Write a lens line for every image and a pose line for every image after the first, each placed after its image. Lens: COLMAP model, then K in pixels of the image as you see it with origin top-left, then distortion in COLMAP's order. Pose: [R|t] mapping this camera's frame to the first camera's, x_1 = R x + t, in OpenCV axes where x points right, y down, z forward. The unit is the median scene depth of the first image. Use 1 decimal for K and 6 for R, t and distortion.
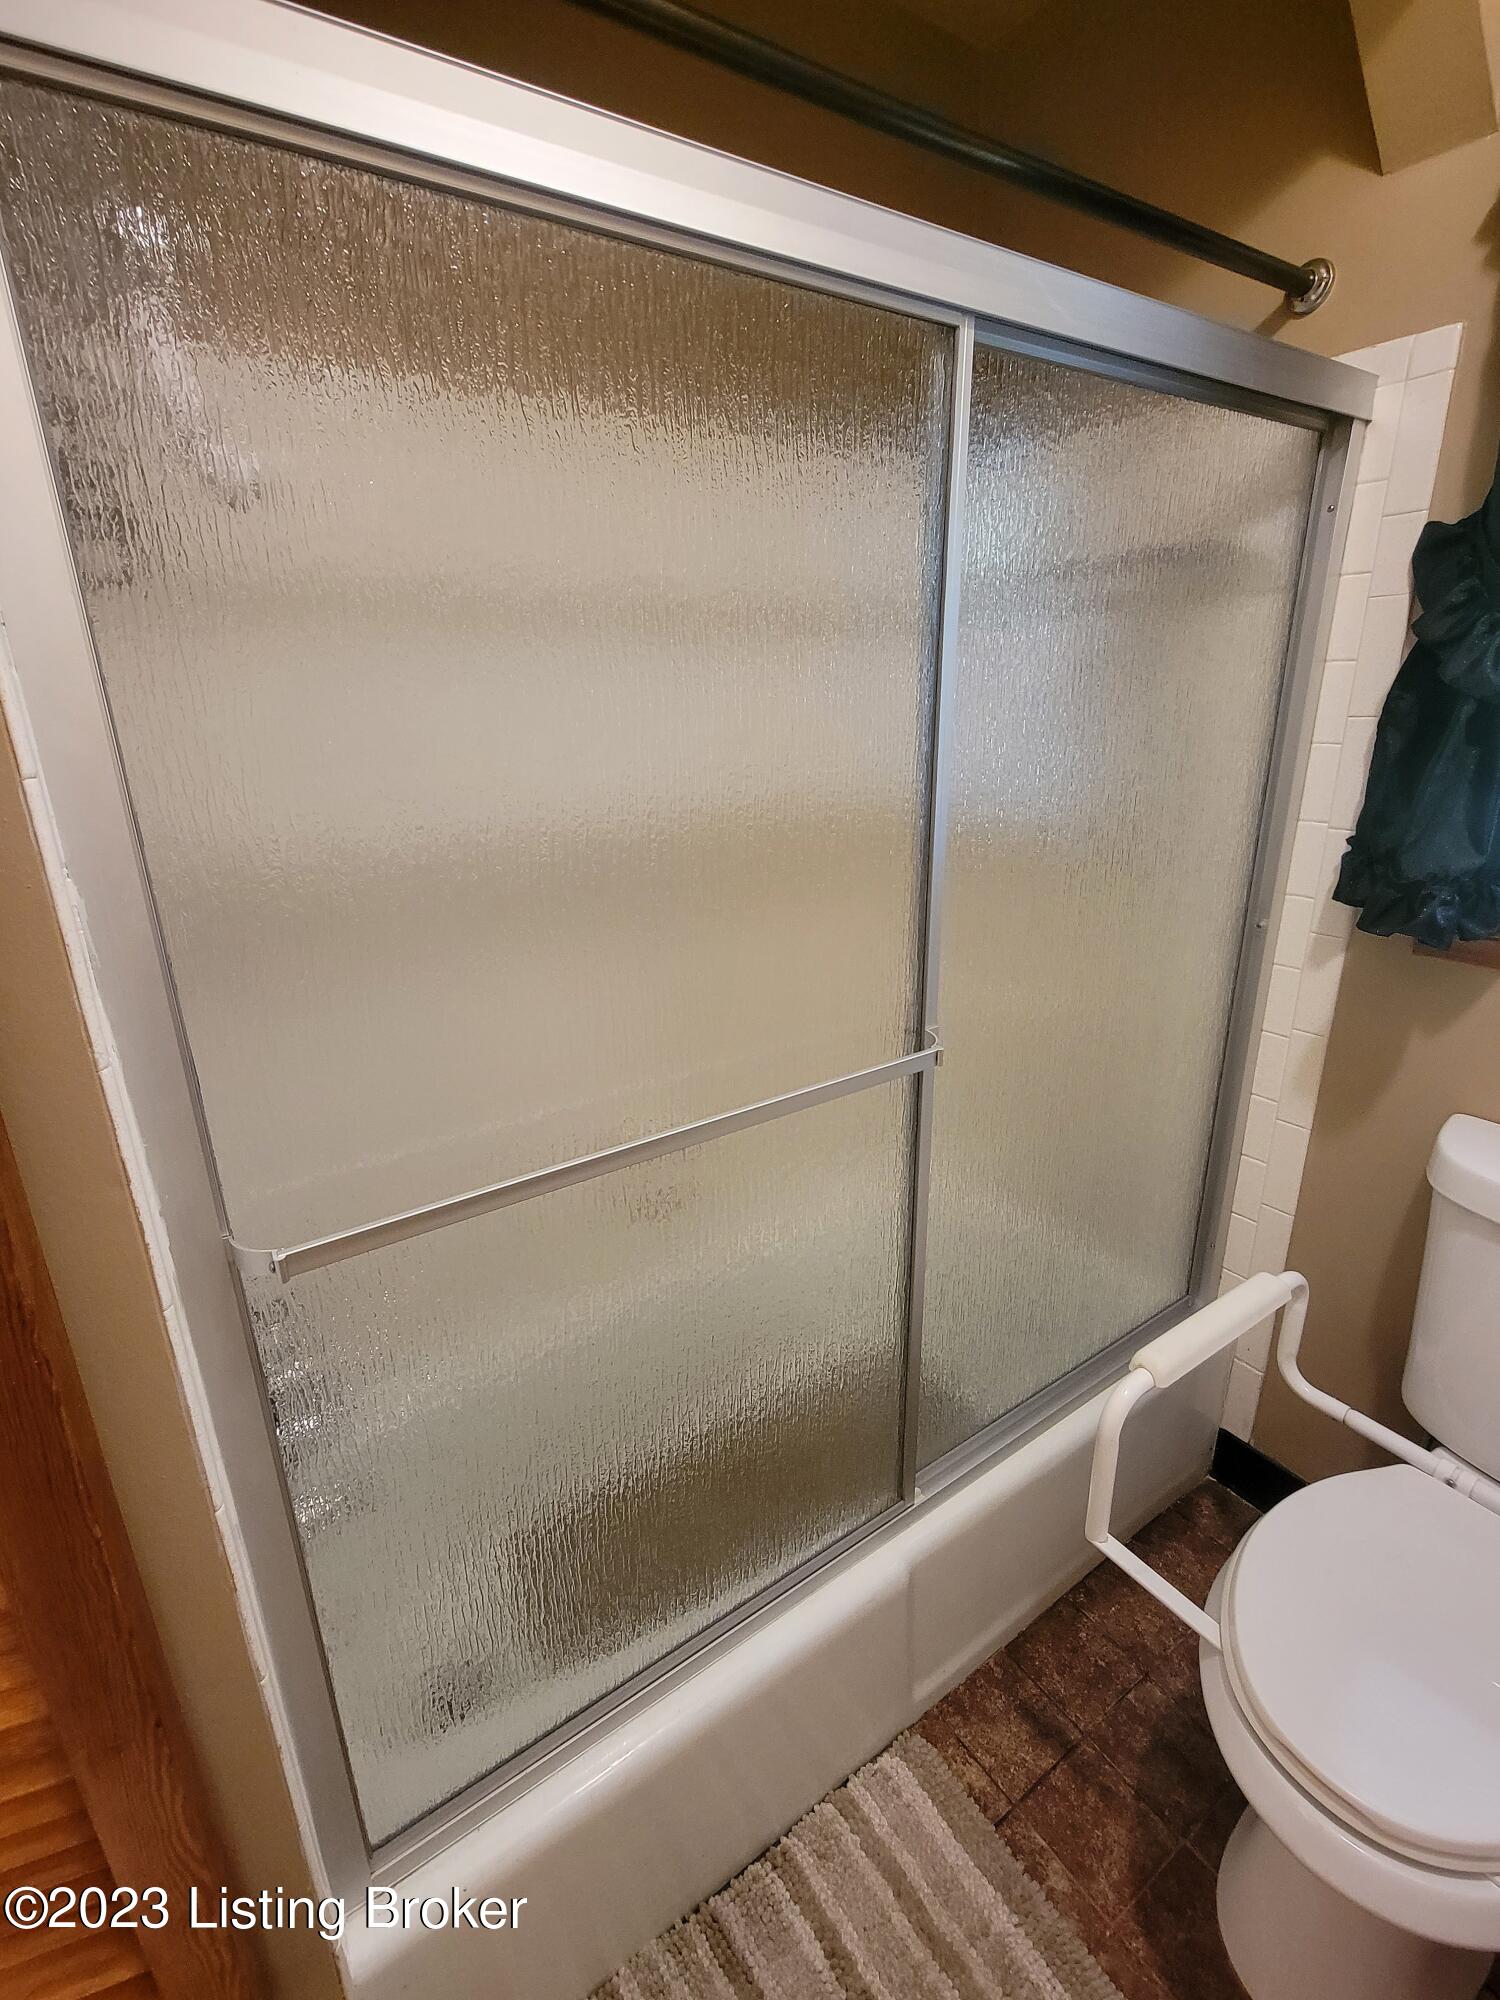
lens RADIAL K [[943.3, 0, 750.0], [0, 943.3, 1000.0], [0, 0, 1]] dist [-0.001548, -0.000475]
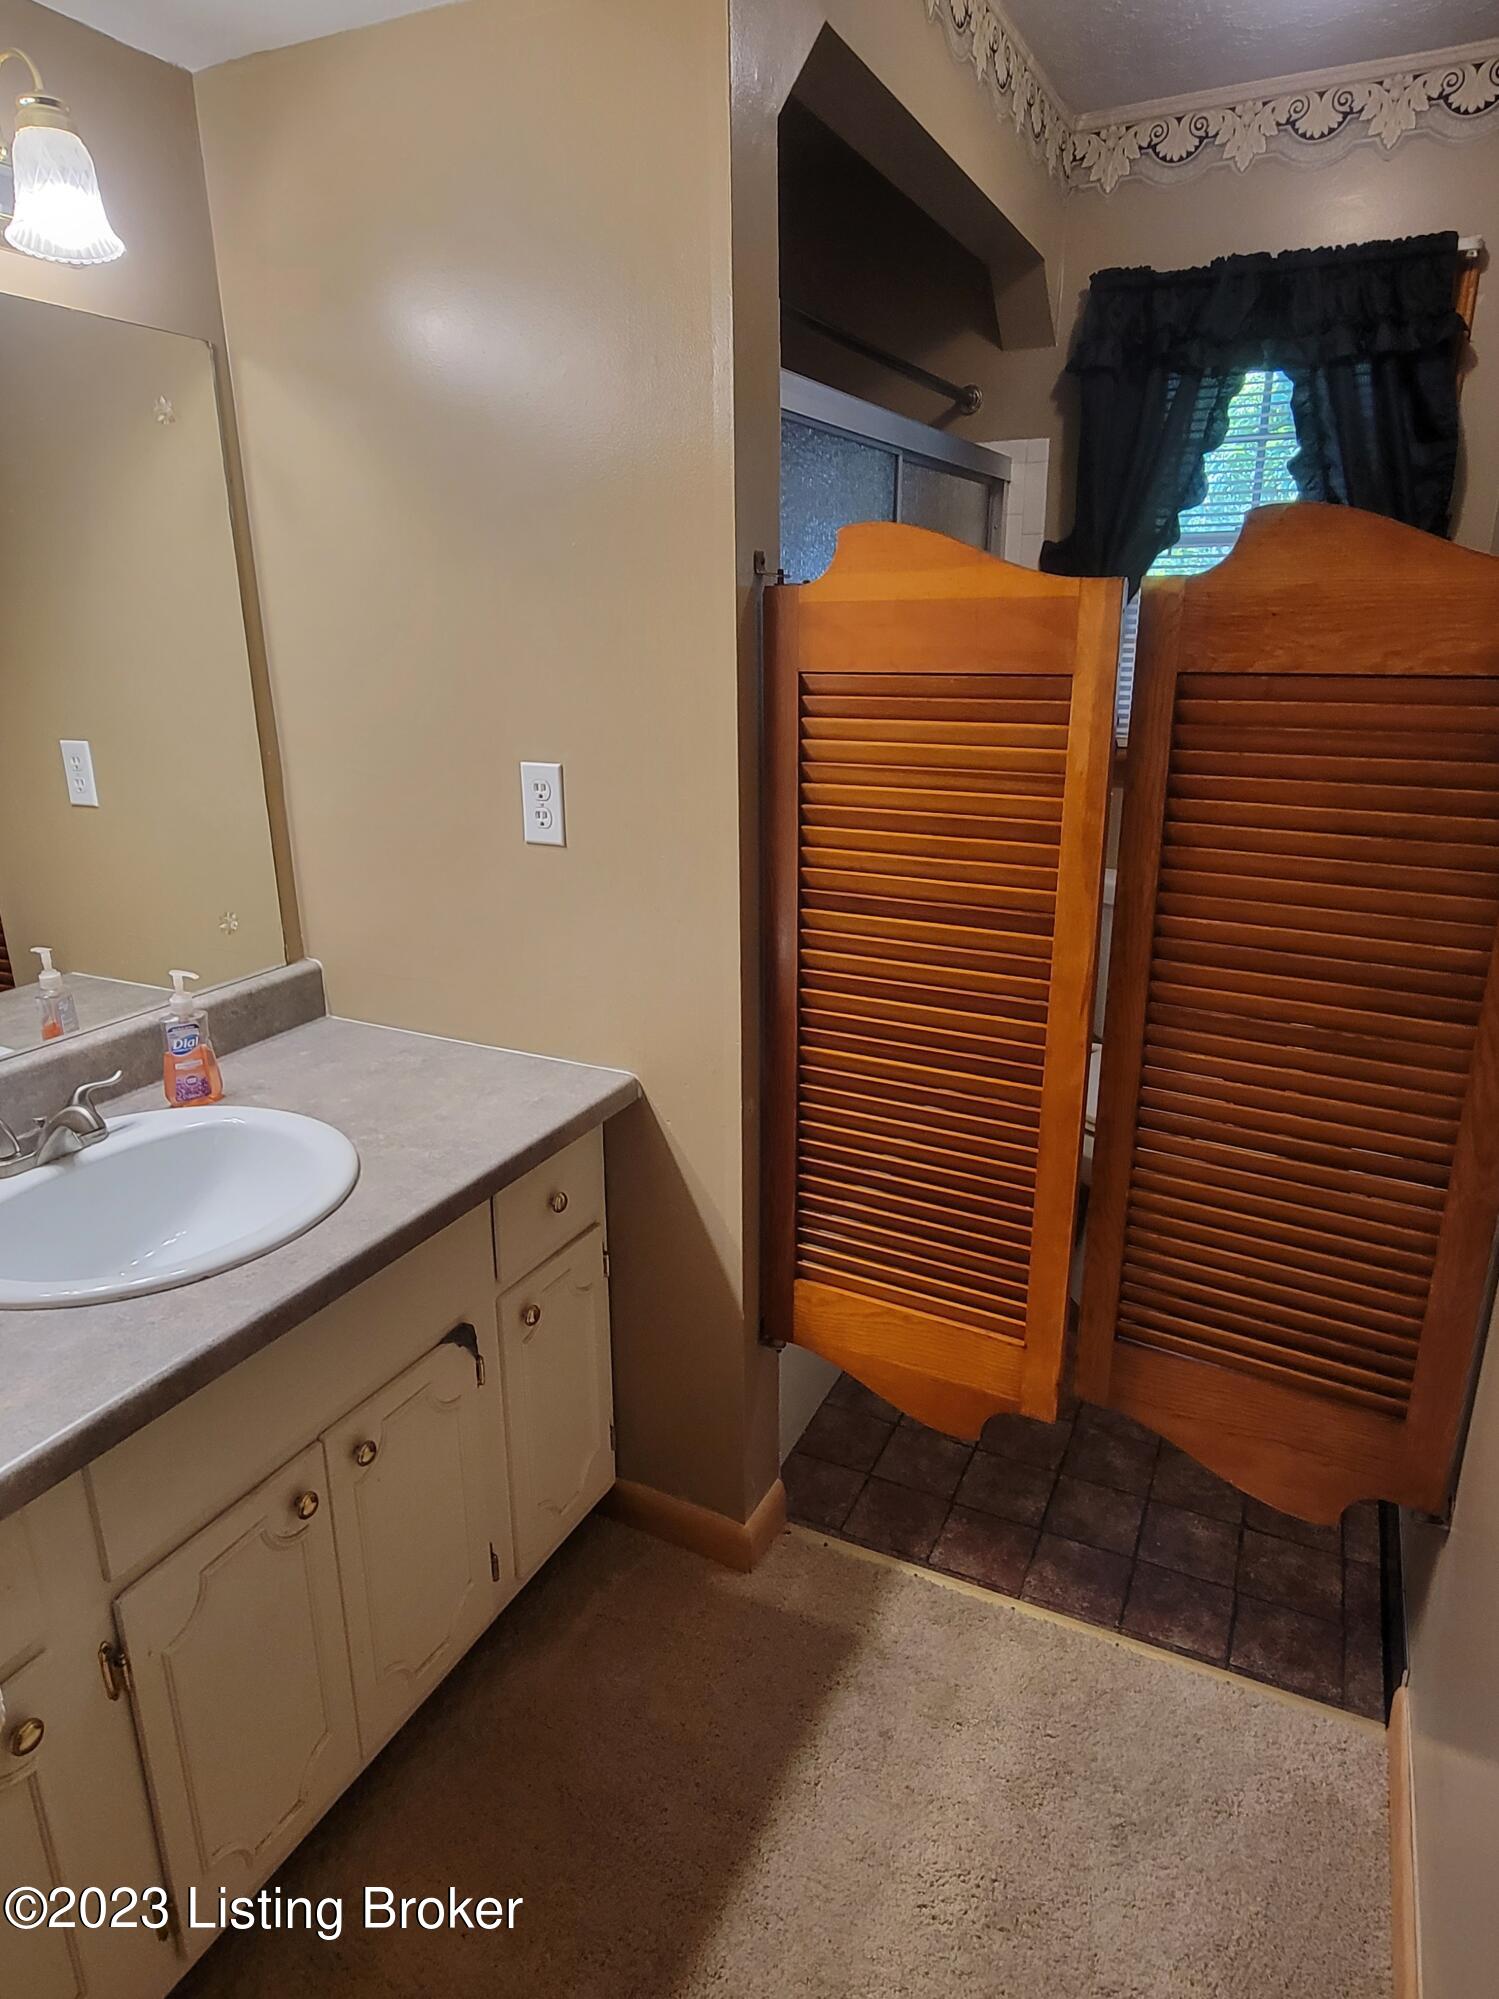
lens RADIAL K [[1271.3, 0, 749.5], [0, 1271.3, 999.5], [0, 0, 1]] dist [-0.000522, -0.000958]
pose [[0.865521, -0.134539, 0.482465, -1.056426], [0.147898, 0.988947, 0.010453, 0.255759], [-0.478538, 0.062309, 0.875853, -0.807558]]
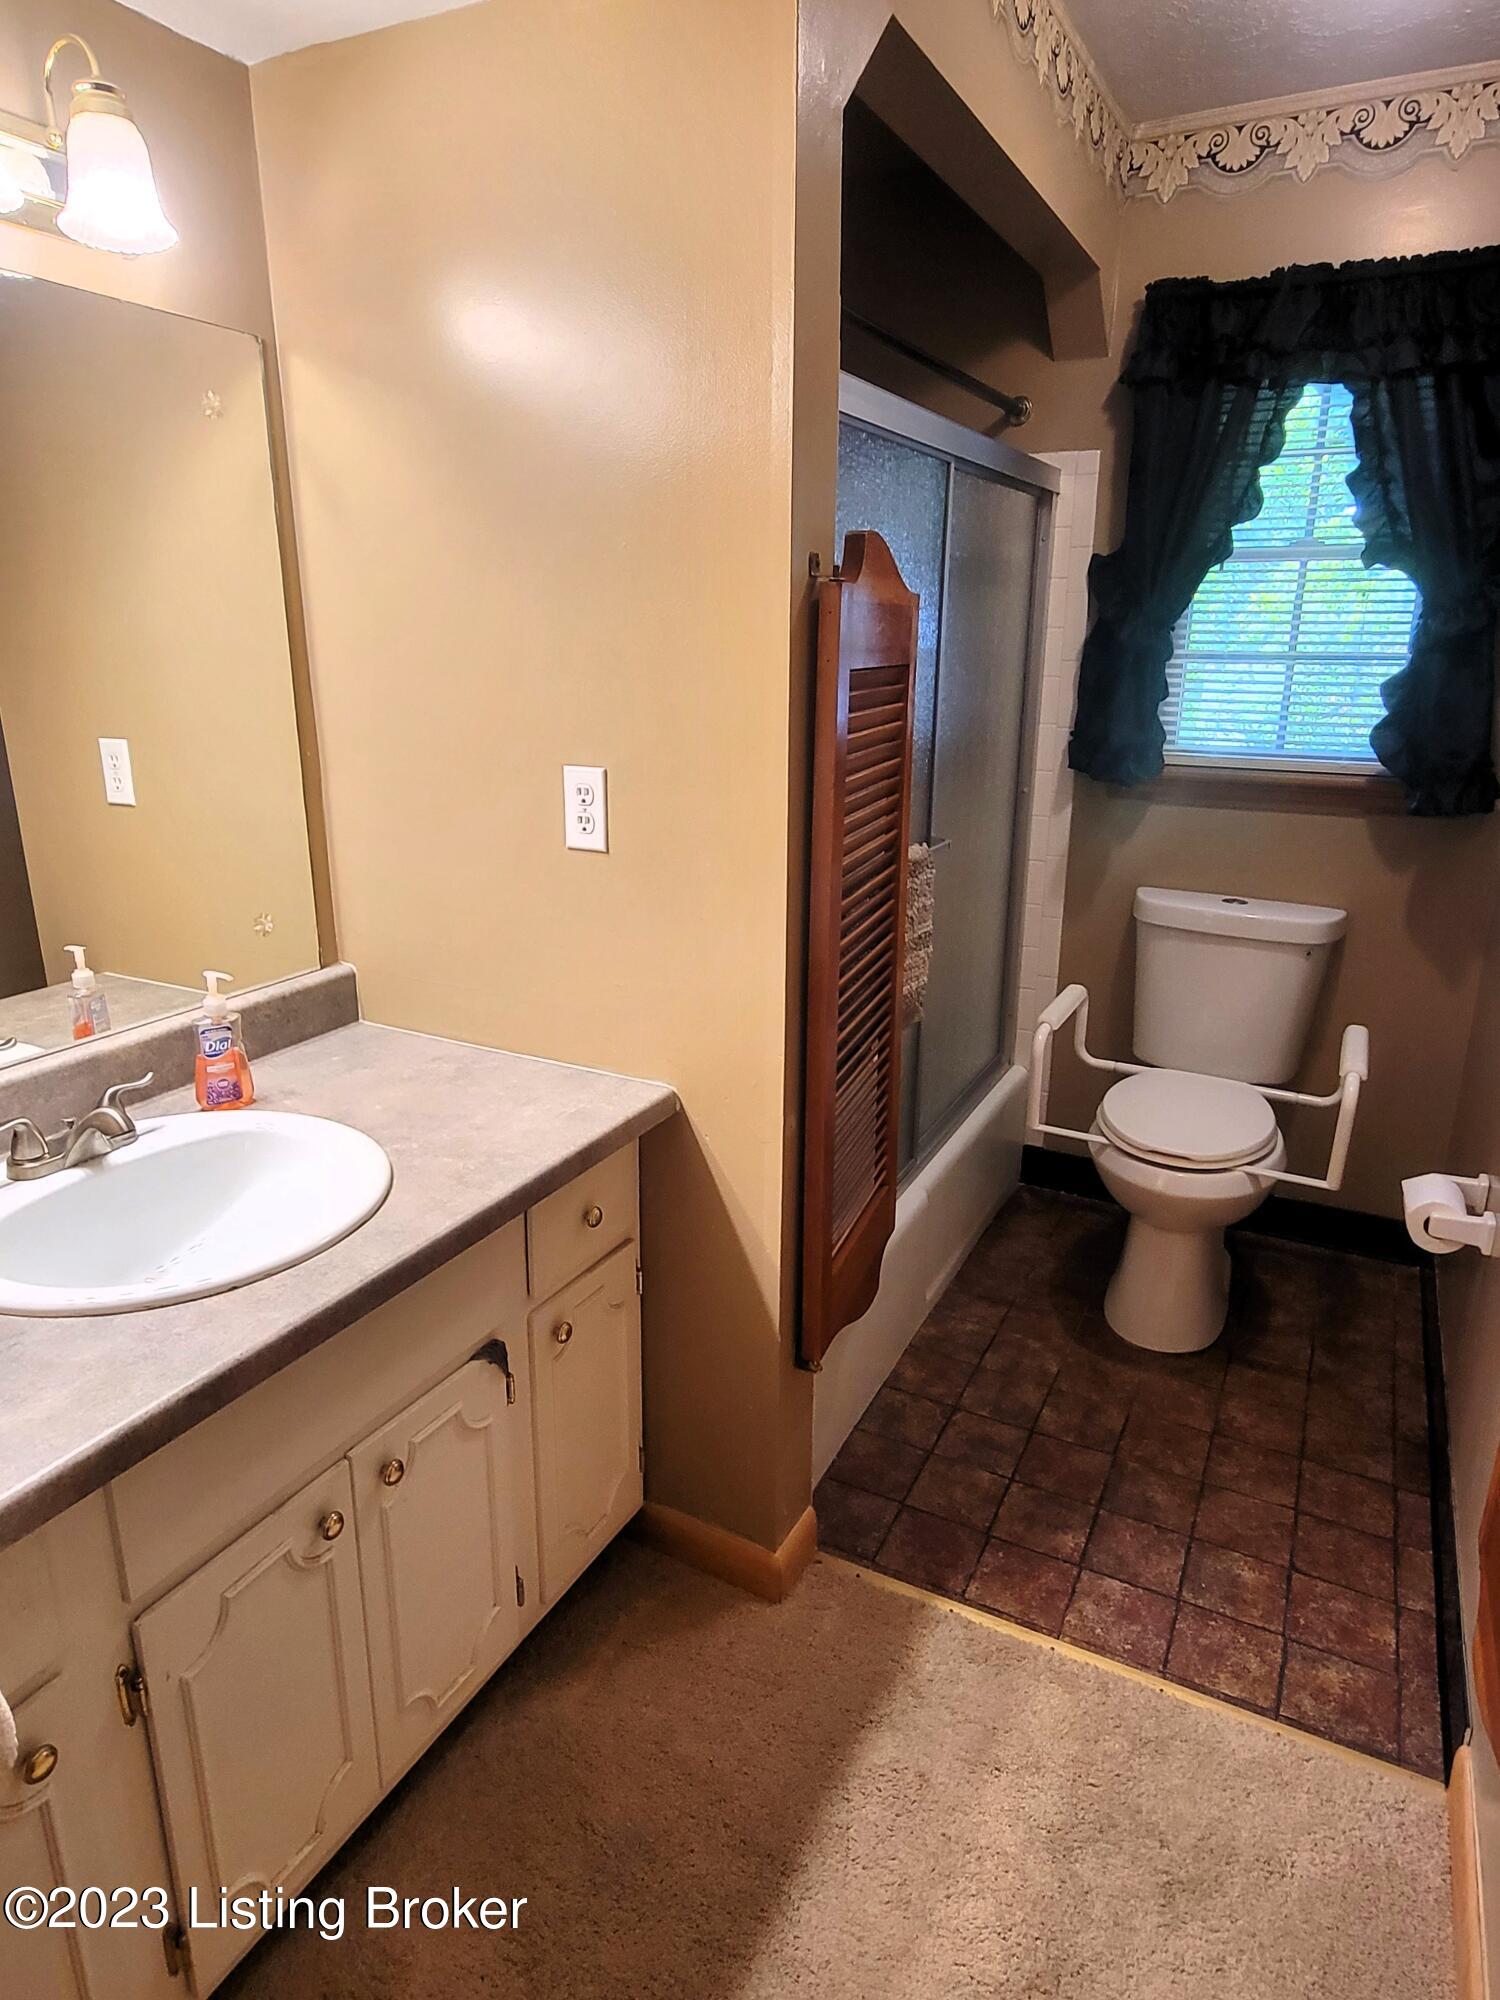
lens RADIAL K [[1271.9, 0, 750.0], [0, 1271.9, 1000.0], [0, 0, 1]] dist [-0.000522, -0.000958]
pose [[0.876818, -0.111750, 0.467656, -1.057920], [0.127988, 0.991771, -0.002975, 0.254847], [-0.463475, 0.062462, 0.883906, -0.768285]]
